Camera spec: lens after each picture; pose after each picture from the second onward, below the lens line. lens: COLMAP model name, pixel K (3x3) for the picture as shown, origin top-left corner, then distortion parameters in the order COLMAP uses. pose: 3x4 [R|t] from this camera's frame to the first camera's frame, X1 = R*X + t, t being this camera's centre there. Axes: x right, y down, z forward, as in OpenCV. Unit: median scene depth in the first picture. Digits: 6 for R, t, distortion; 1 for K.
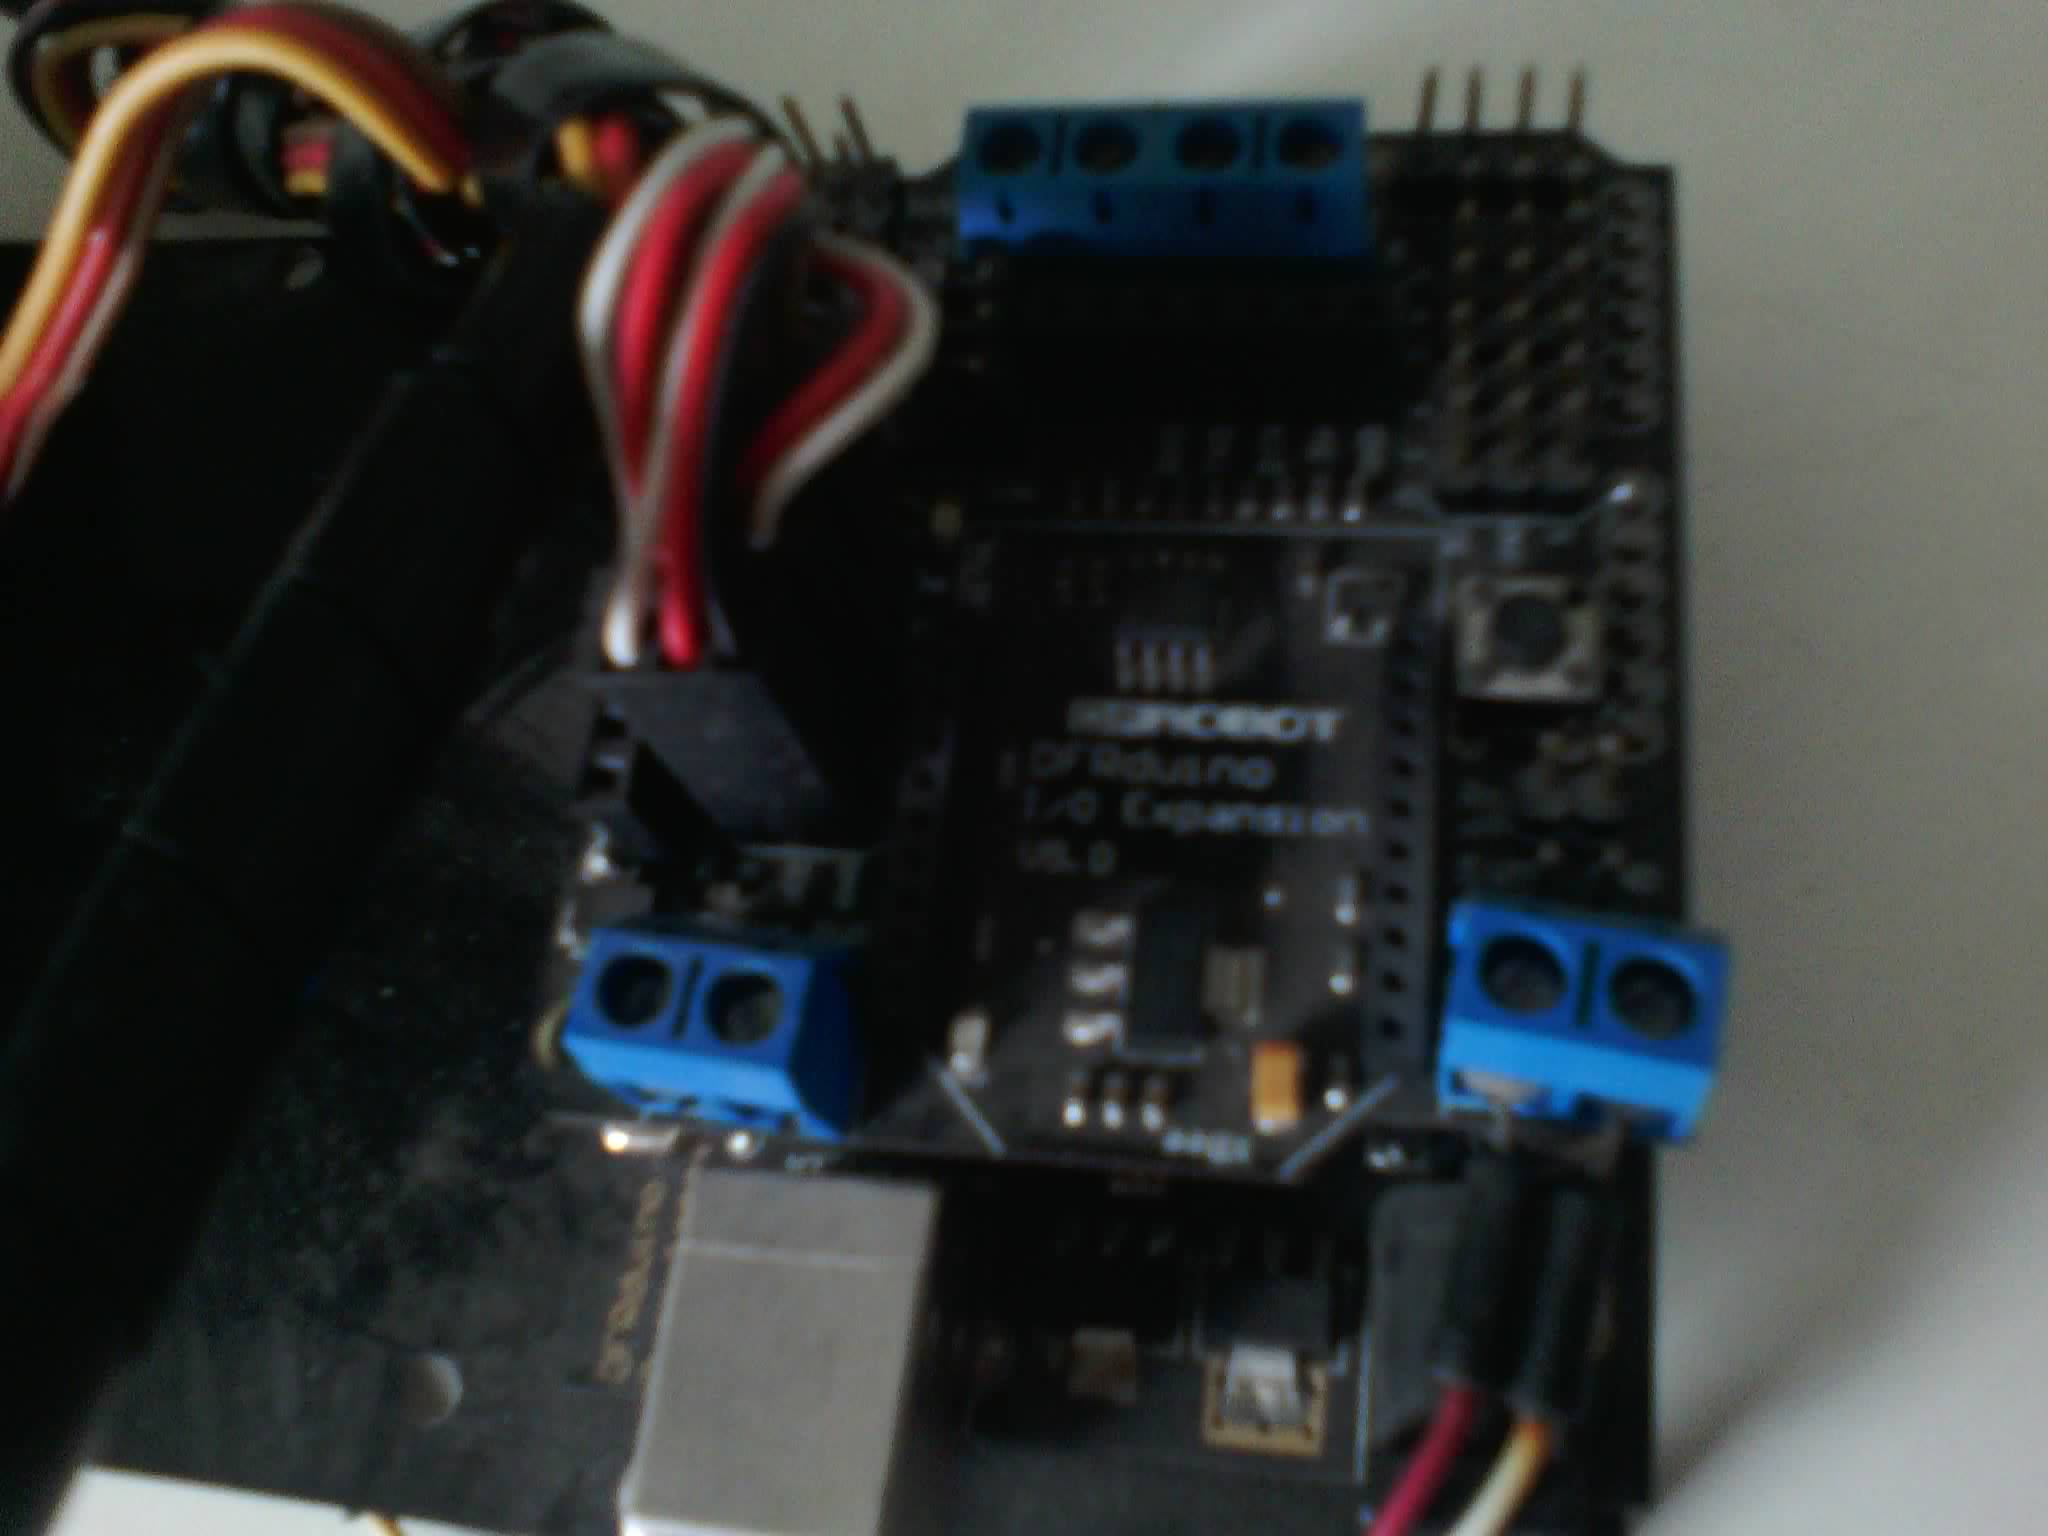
lens RADIAL K [[1795.3, 0, 1024.0], [0, 1795.3, 768.0], [0, 0, 1]] dist [0.002961, 0.001284]
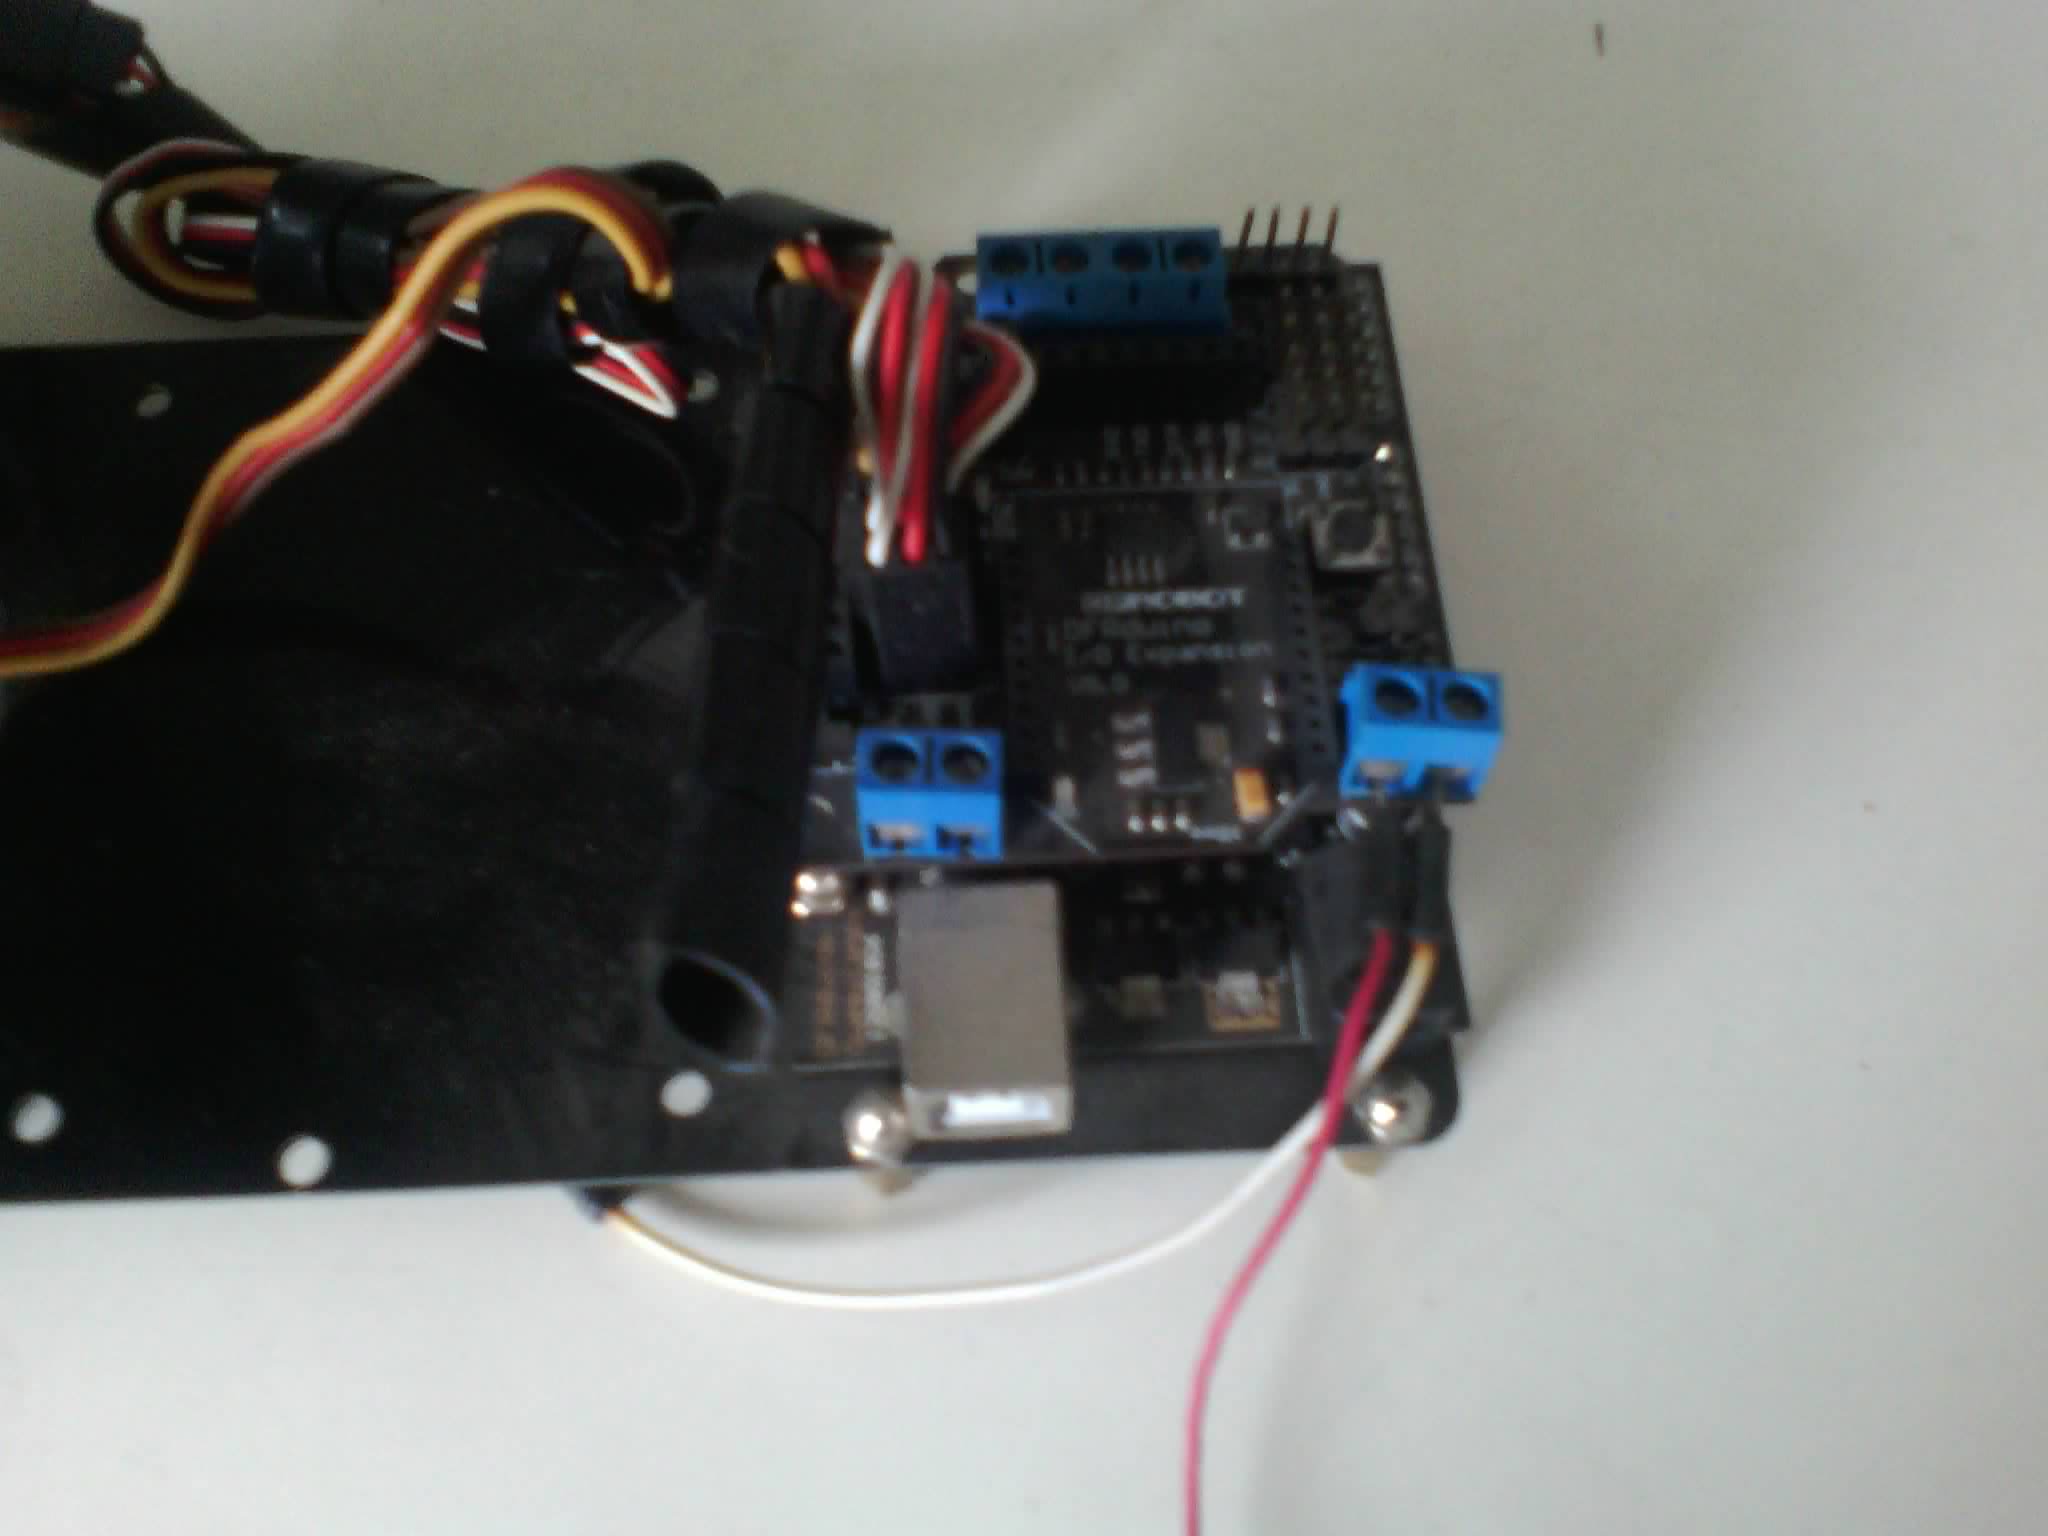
lens RADIAL K [[1641.9, 0, 1024.0], [0, 1641.9, 768.0], [0, 0, 1]] dist [-0.004089, -0.003674]
pose [[0.968987, -0.083986, 0.232400, -0.387755], [0.092488, 0.995377, -0.025911, 0.154235], [-0.229149, 0.046602, 0.972275, -0.428973]]
